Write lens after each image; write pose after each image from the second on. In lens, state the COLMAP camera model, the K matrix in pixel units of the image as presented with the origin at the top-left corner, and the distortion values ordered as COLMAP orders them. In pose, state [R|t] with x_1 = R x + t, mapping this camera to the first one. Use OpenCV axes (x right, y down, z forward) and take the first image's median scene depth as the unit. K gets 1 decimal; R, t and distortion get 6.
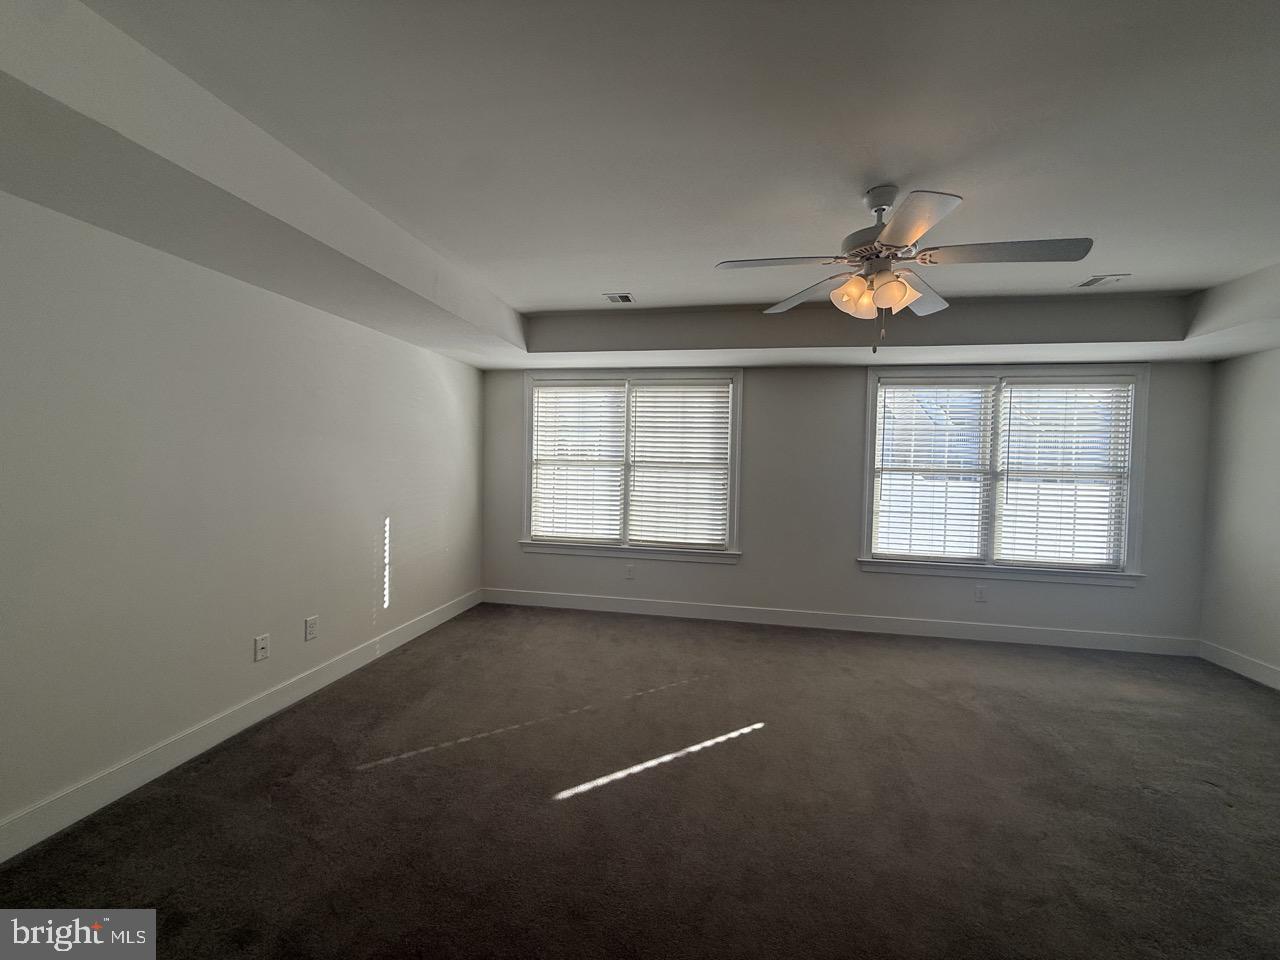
lens RADIAL K [[509.5, 0, 638.4], [0, 509.5, 479.5], [0, 0, 1]] dist [-0.001673, -0.000293]
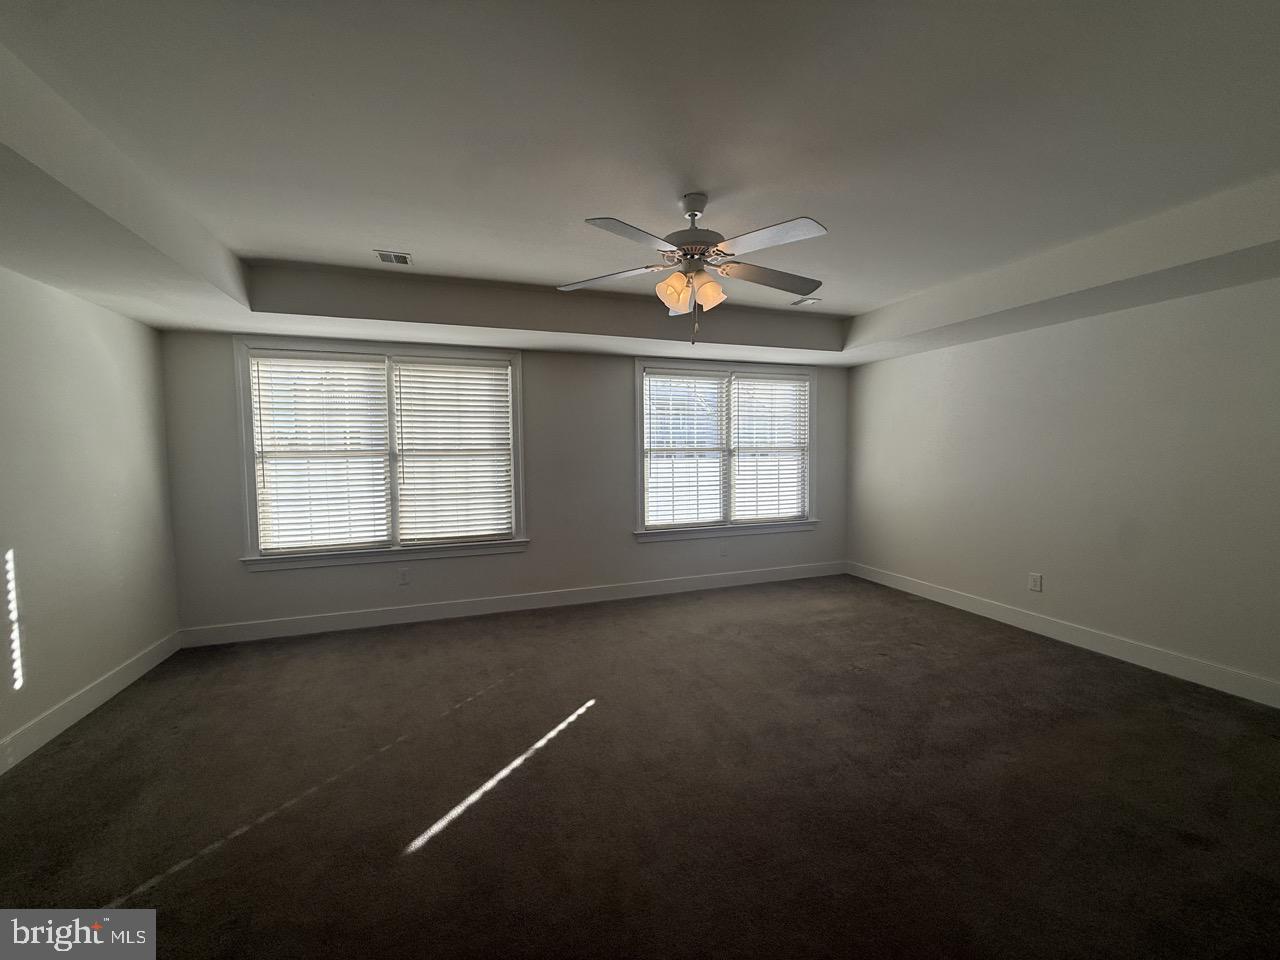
lens RADIAL K [[509.5, 0, 640.3], [0, 509.5, 480.4], [0, 0, 1]] dist [-0.001673, -0.000293]
pose [[0.861677, -0.060675, 0.503816, -0.125943], [0.045956, 0.998077, 0.041601, -0.001604], [-0.505372, -0.012693, 0.862808, 0.052308]]
